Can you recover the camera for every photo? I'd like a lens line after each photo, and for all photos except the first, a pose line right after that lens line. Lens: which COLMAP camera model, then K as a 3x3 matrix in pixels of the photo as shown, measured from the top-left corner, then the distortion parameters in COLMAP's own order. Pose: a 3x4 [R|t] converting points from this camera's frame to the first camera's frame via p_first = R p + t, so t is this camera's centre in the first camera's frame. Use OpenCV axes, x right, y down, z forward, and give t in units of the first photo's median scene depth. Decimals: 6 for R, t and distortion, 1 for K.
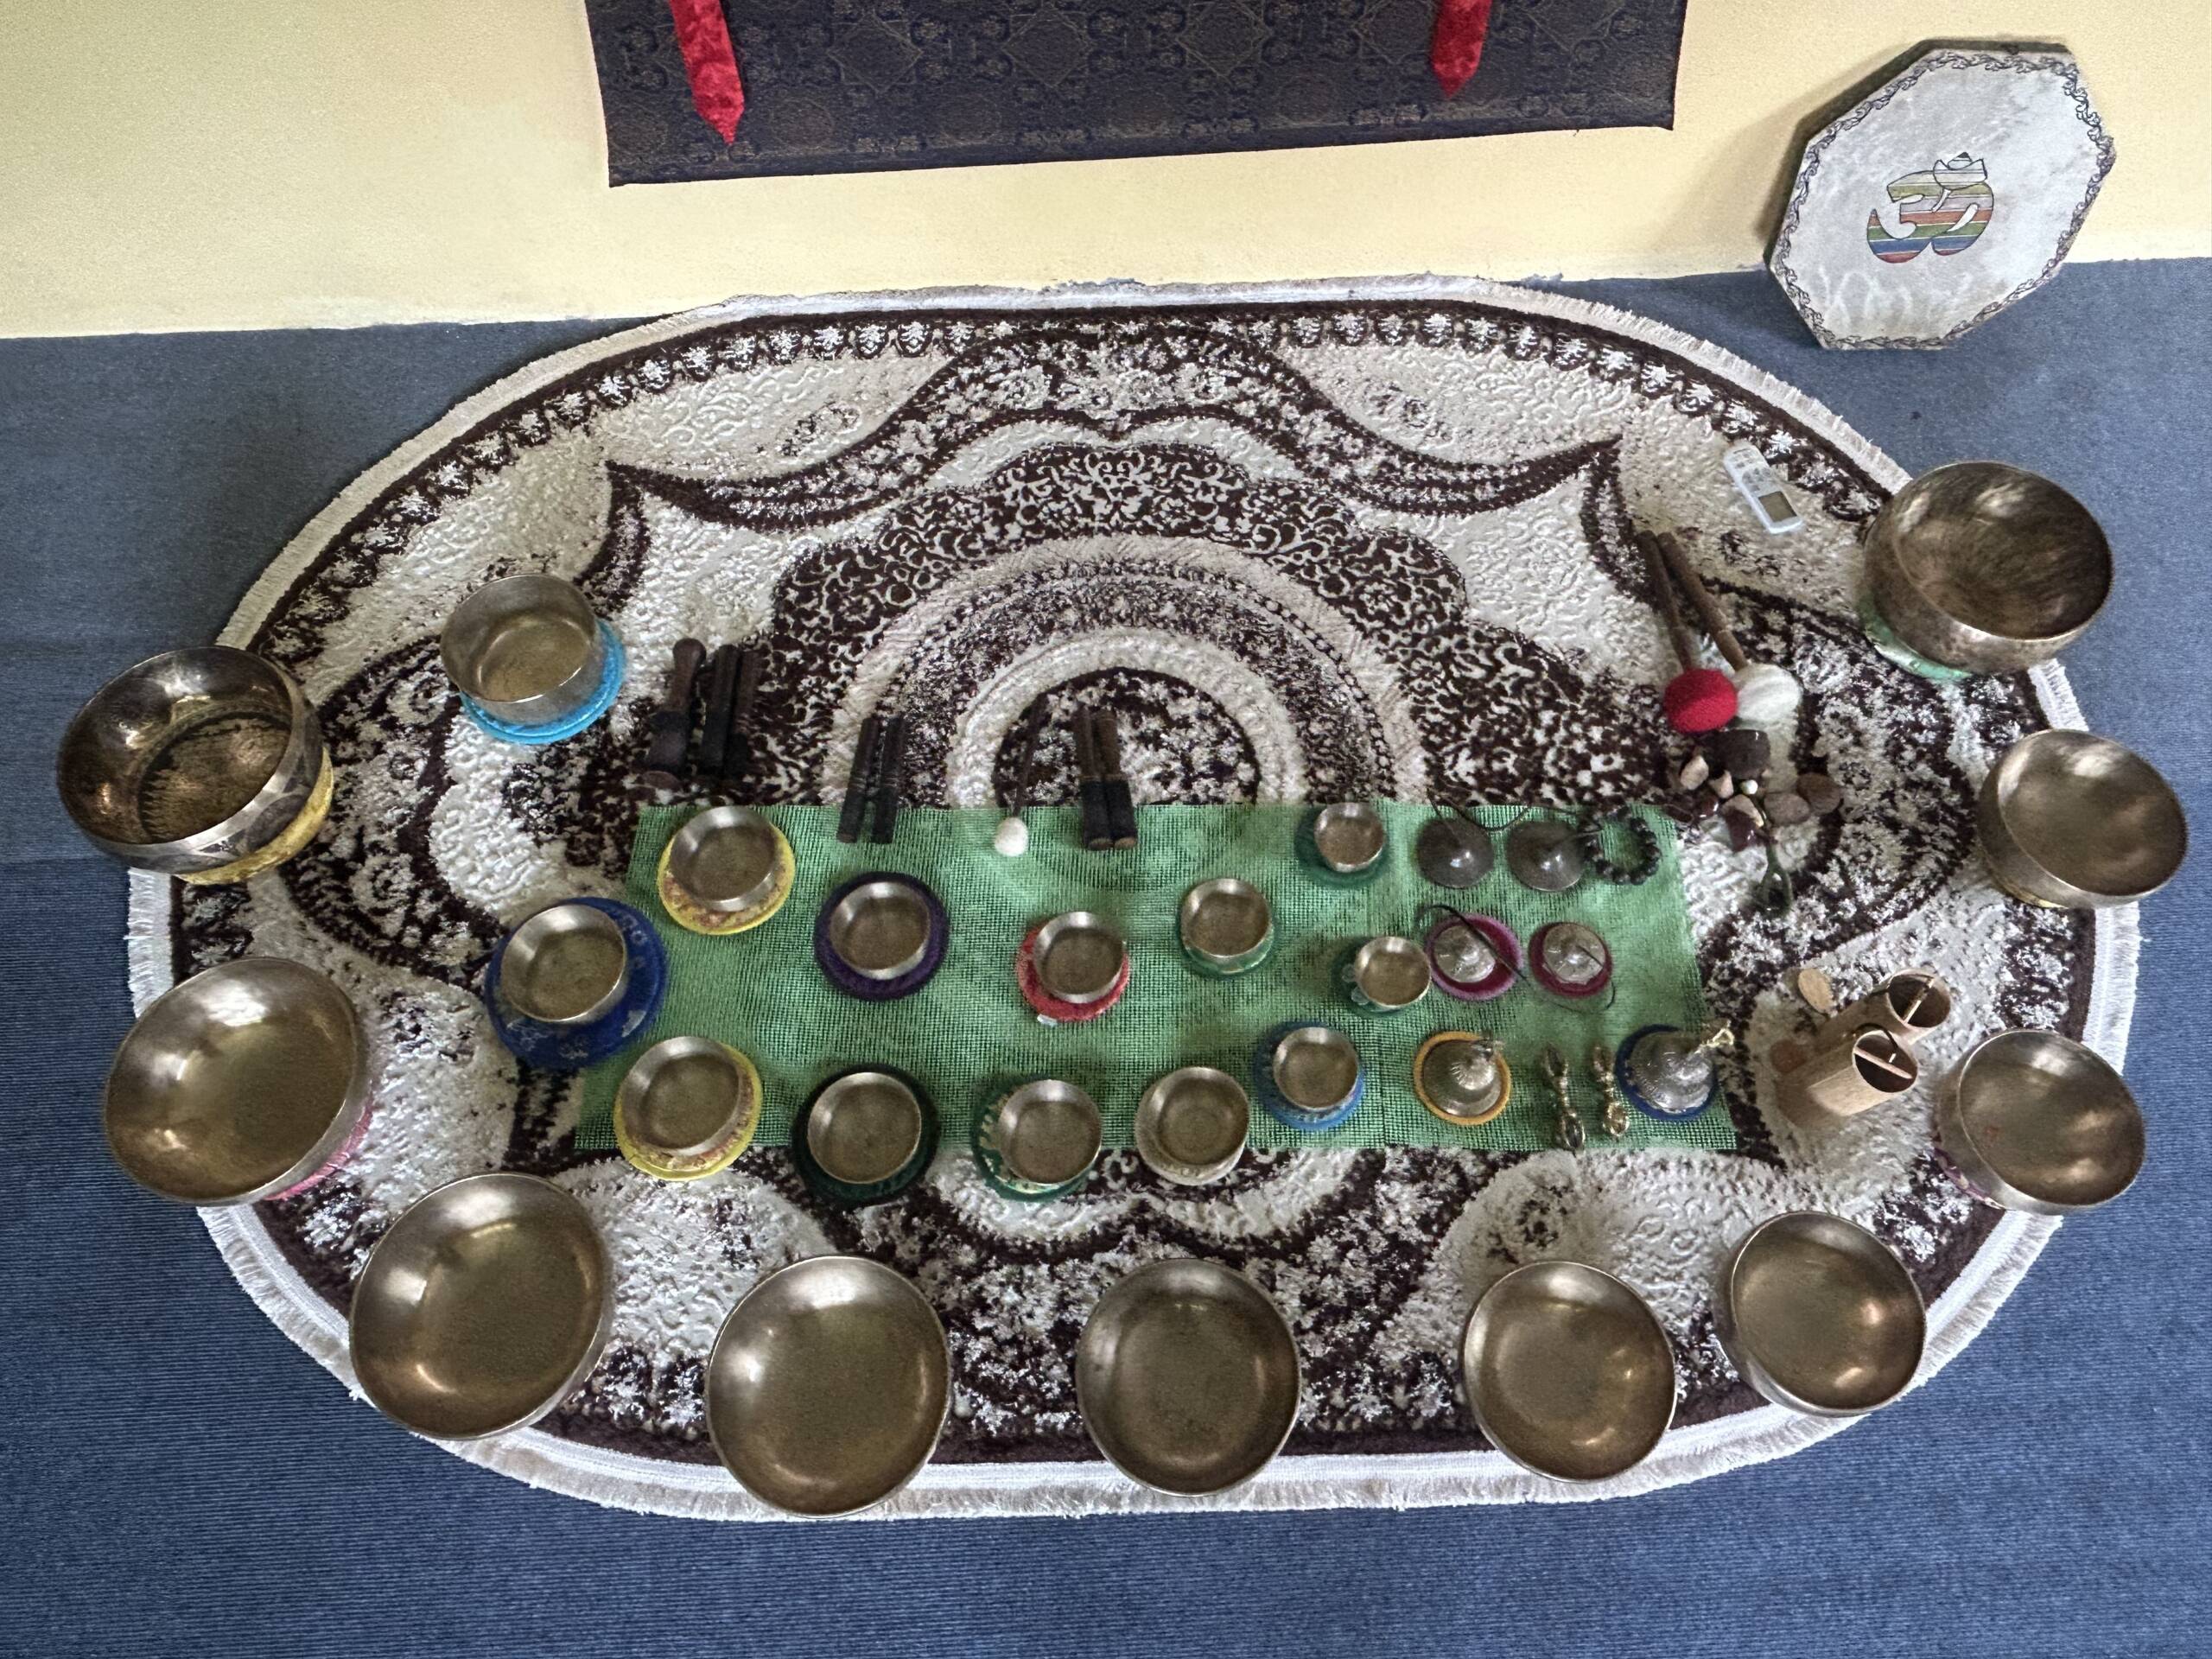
lens RADIAL K [[1487.9, 0, 1106.0], [0, 1487.9, 829.5], [0, 0, 1]] dist [0.024925, -0.056925]
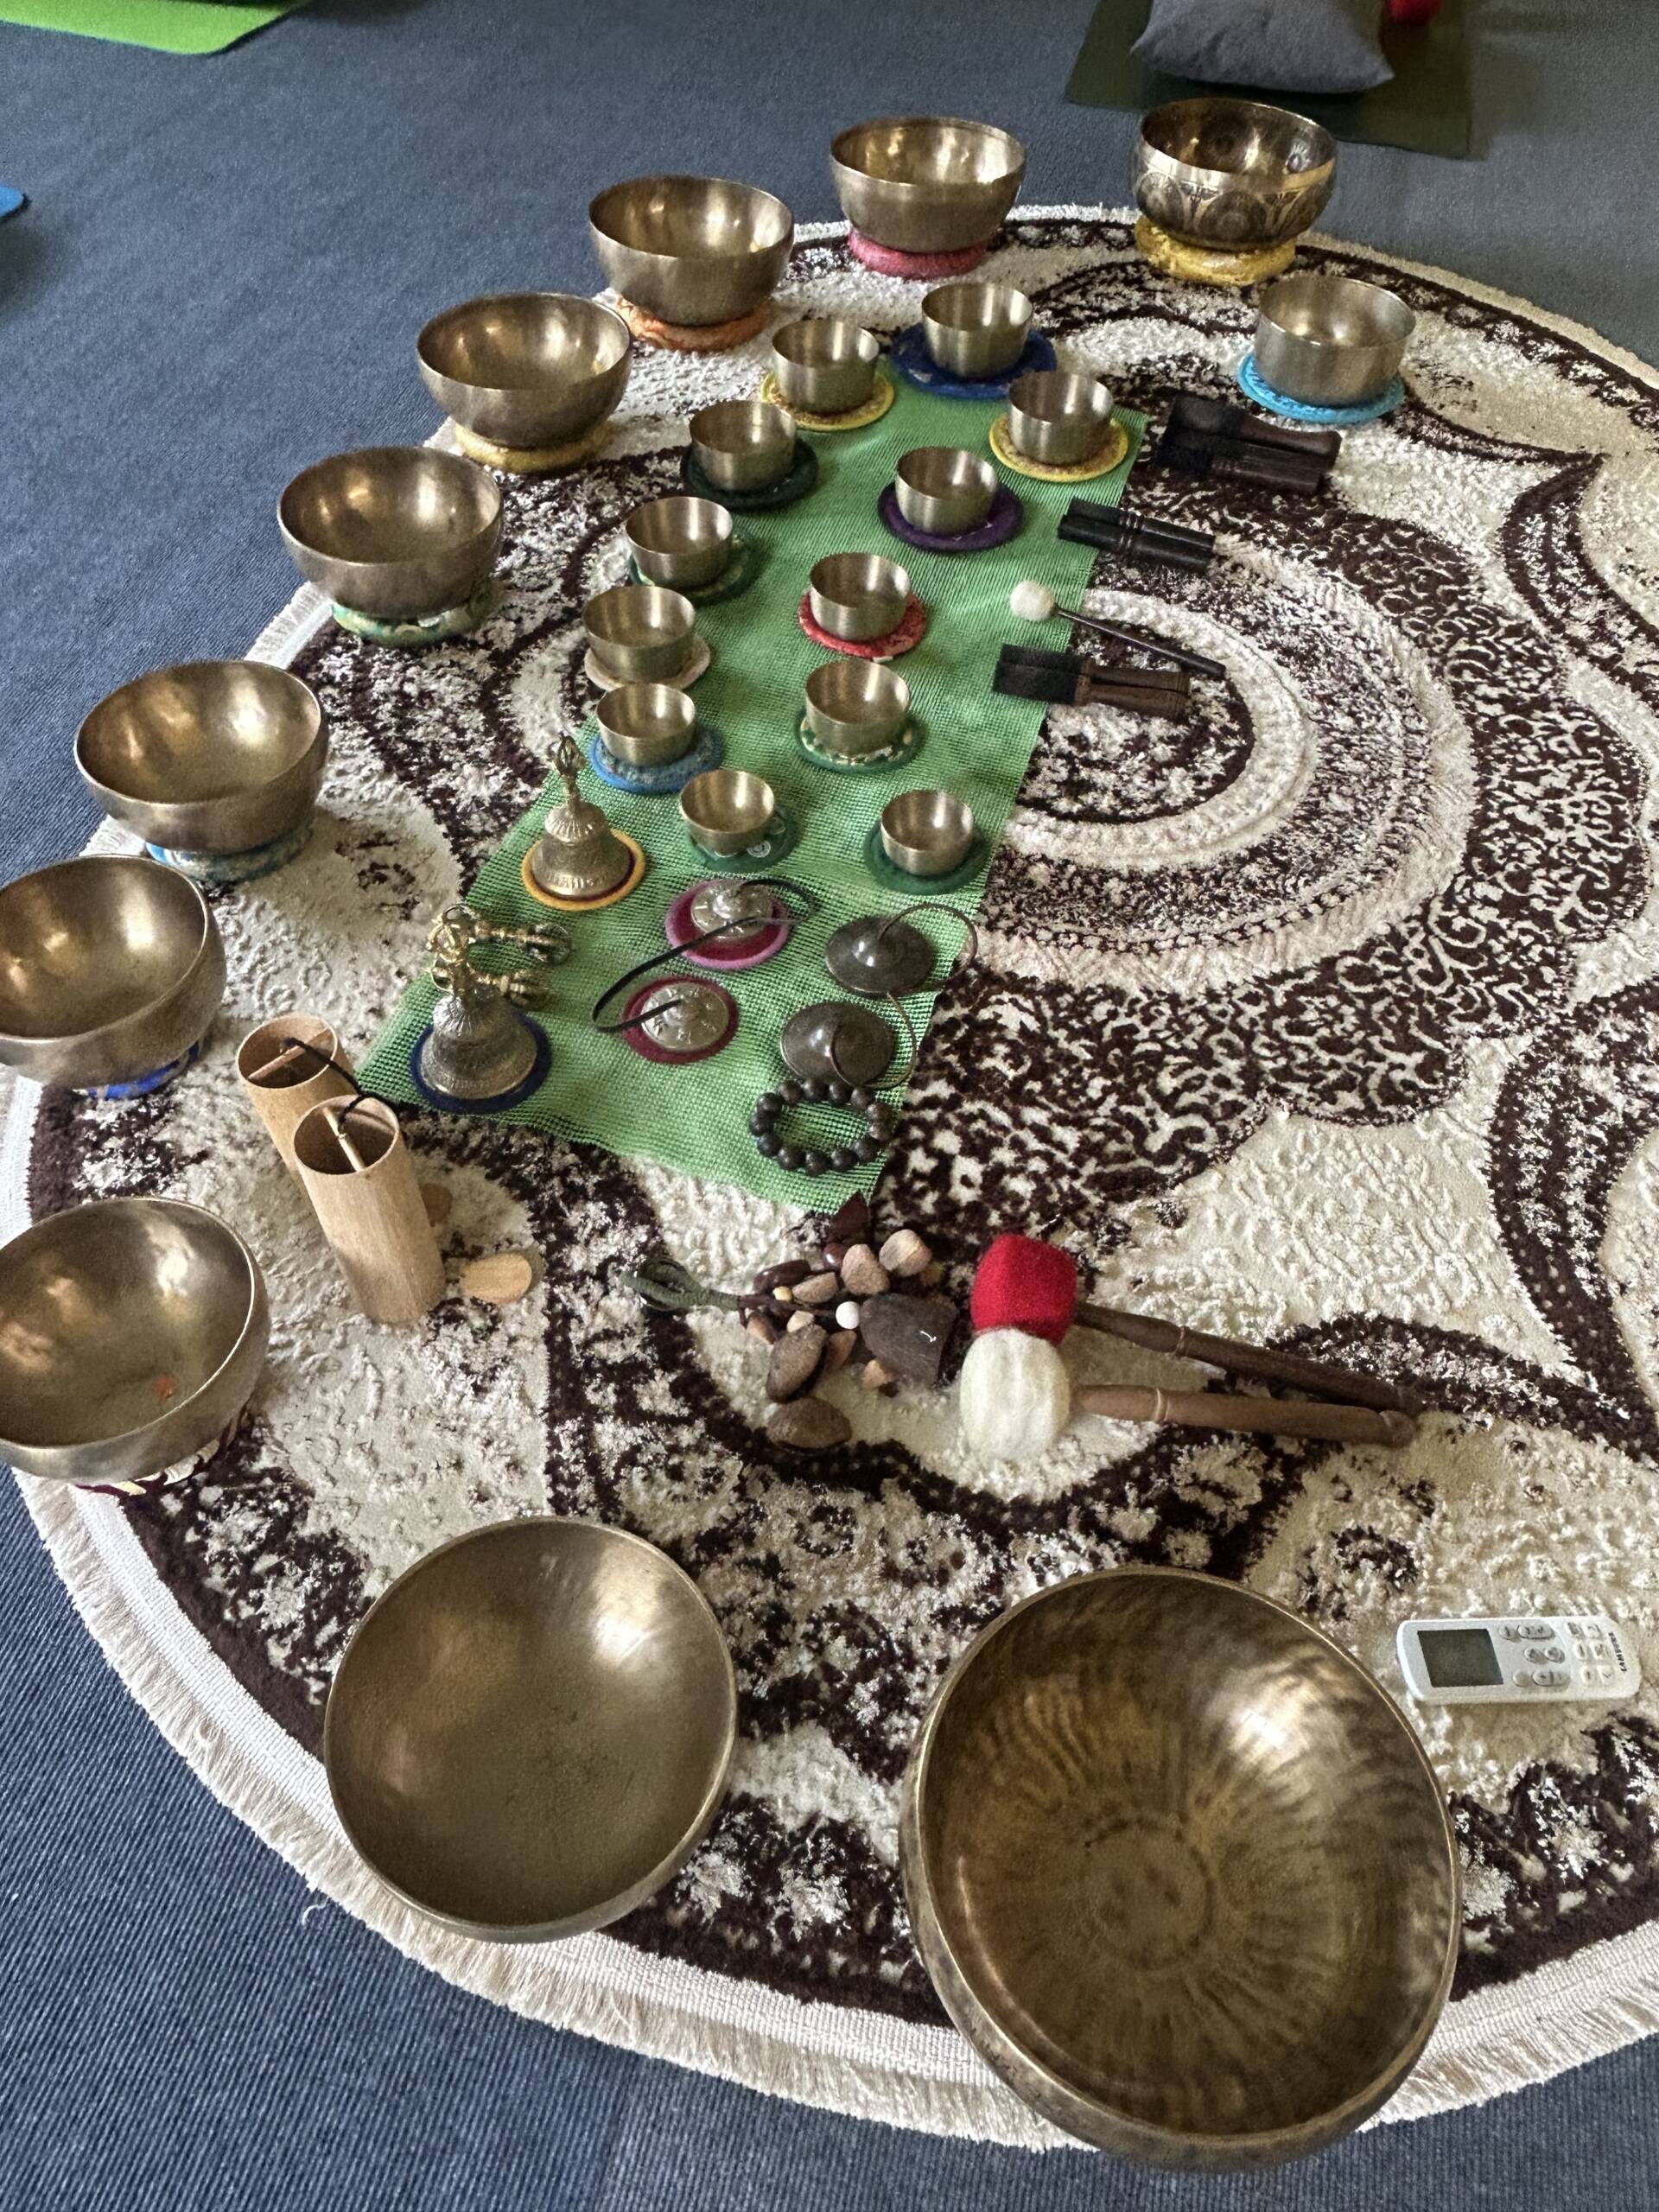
lens RADIAL K [[1626.8, 0, 829.5], [0, 1626.8, 1106.0], [0, 0, 1]] dist [0.034208, -0.083267]
pose [[-0.291558, 0.735091, -0.612074, 0.710196], [-0.871289, 0.059998, 0.487089, -0.311349], [0.394778, 0.675308, 0.622984, 0.515288]]
